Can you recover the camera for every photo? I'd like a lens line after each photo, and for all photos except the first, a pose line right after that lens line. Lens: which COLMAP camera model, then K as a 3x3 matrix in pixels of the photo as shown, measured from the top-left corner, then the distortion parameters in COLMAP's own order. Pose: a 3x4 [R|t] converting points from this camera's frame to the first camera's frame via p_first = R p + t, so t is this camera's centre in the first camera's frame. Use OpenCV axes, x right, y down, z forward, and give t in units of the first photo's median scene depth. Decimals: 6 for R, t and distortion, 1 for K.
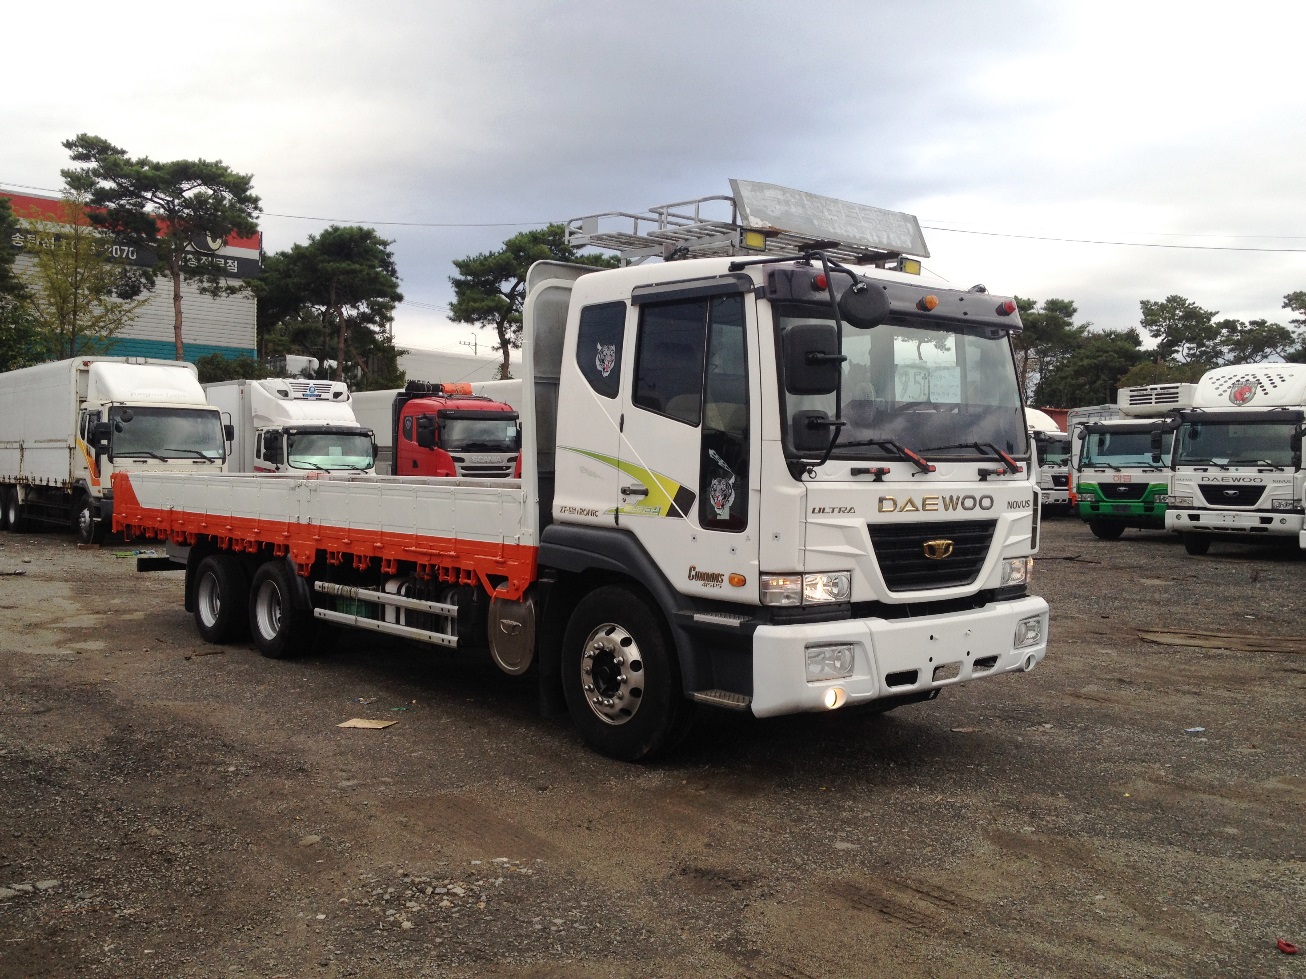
lens RADIAL K [[1233.5, 0, 656.3], [0, 1233.5, 480.7], [0, 0, 1]] dist [0.140295, -0.316322]
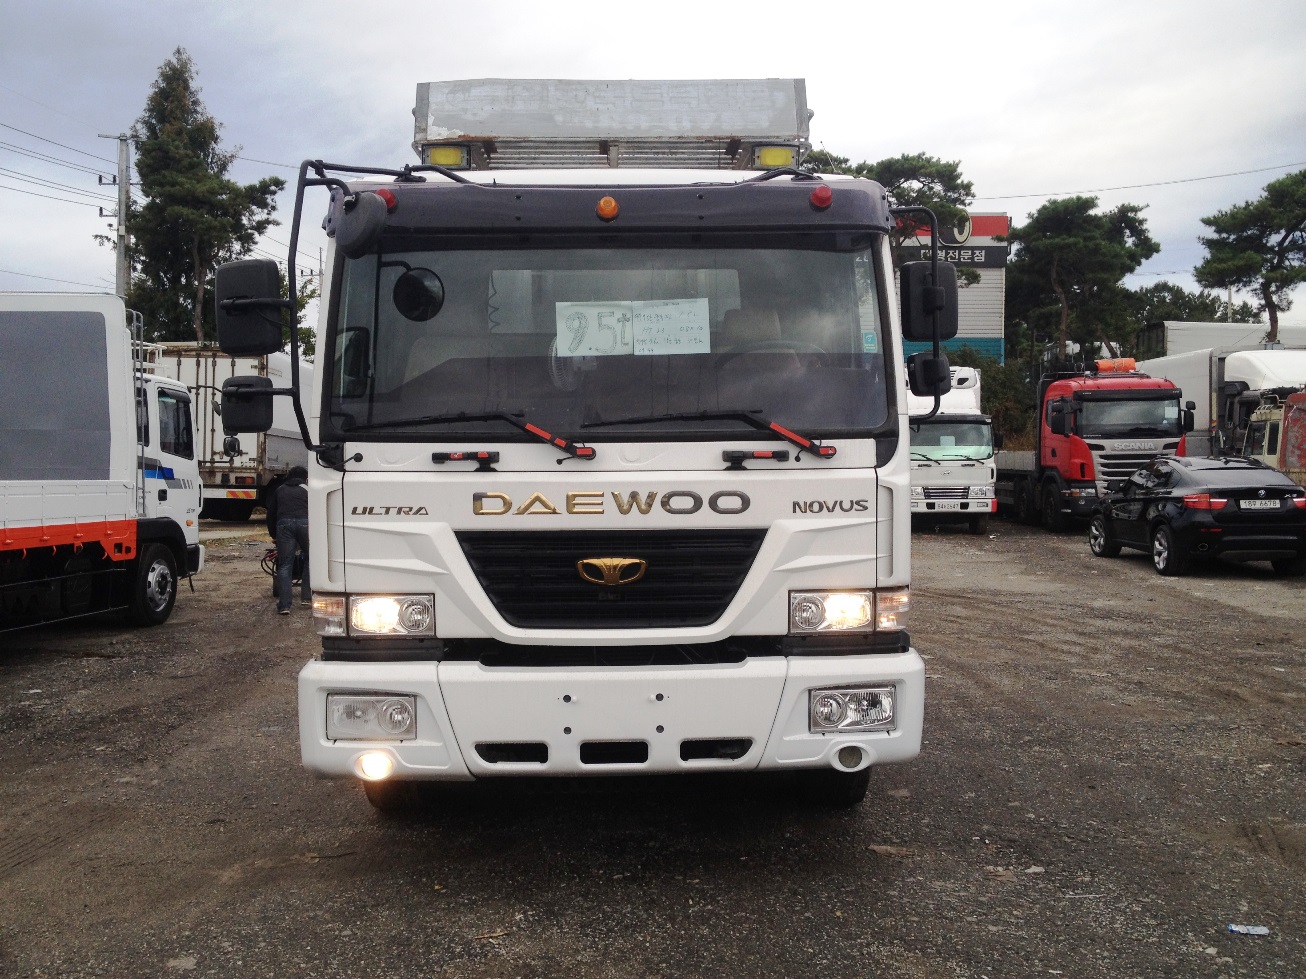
lens RADIAL K [[1233.5, 0, 656.3], [0, 1233.5, 480.7], [0, 0, 1]] dist [0.140295, -0.316322]
pose [[0.760882, 0.000953, -0.648889, 0.656031], [0.003499, 0.999978, 0.005571, 0.002230], [0.648880, -0.006509, 0.760863, 0.479481]]
